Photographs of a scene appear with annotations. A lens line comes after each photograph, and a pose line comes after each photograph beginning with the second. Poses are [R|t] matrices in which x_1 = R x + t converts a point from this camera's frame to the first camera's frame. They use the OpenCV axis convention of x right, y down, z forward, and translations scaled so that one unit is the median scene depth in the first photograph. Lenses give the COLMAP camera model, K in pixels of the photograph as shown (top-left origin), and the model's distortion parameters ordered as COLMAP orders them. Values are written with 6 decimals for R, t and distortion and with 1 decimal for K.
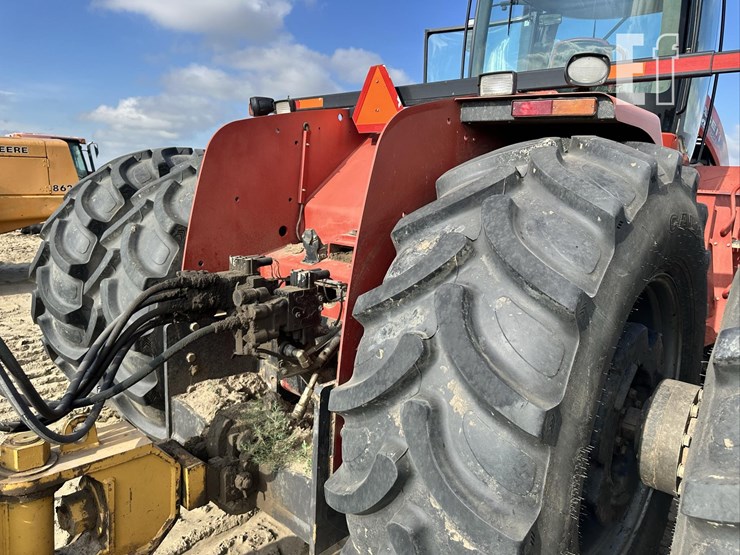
lens RADIAL K [[533.7, 0, 370.0], [0, 533.7, 277.5], [0, 0, 1]] dist [0.003904, -0.000862]
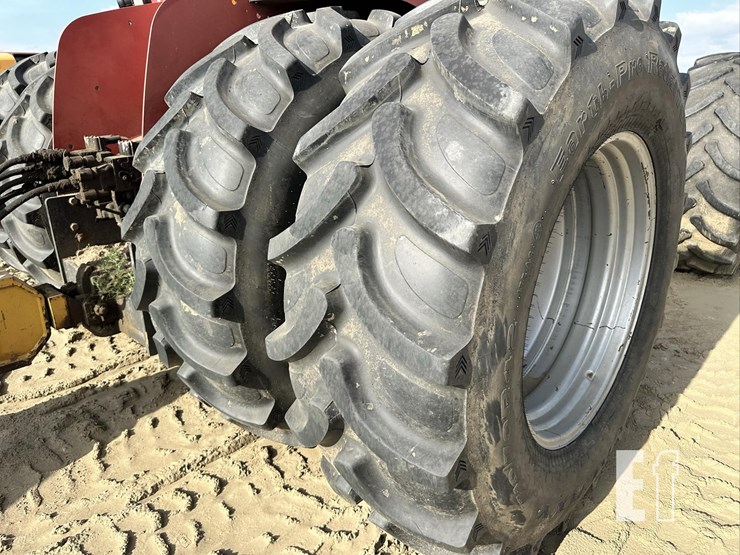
lens RADIAL K [[545.7, 0, 389.2], [0, 545.7, 281.7], [0, 0, 1]] dist [0.005792, -0.042115]
pose [[0.998181, -0.059100, -0.011884, 0.379194], [0.060270, 0.982459, 0.176472, 0.096953], [0.001246, -0.176867, 0.984234, -0.229104]]
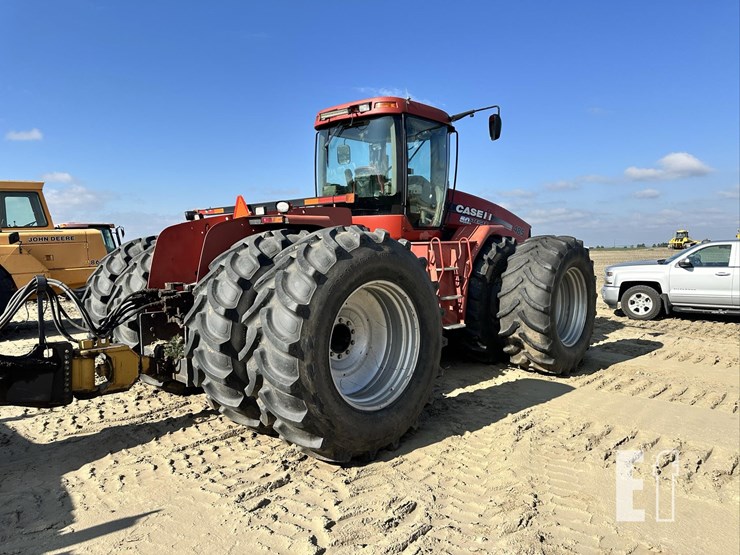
lens RADIAL K [[545.7, 0, 389.2], [0, 545.7, 281.7], [0, 0, 1]] dist [0.005792, -0.042115]
pose [[0.997907, -0.059172, -0.026087, 0.744972], [0.056193, 0.993089, -0.103033, 0.242861], [0.032004, 0.101351, 0.994336, -1.300975]]
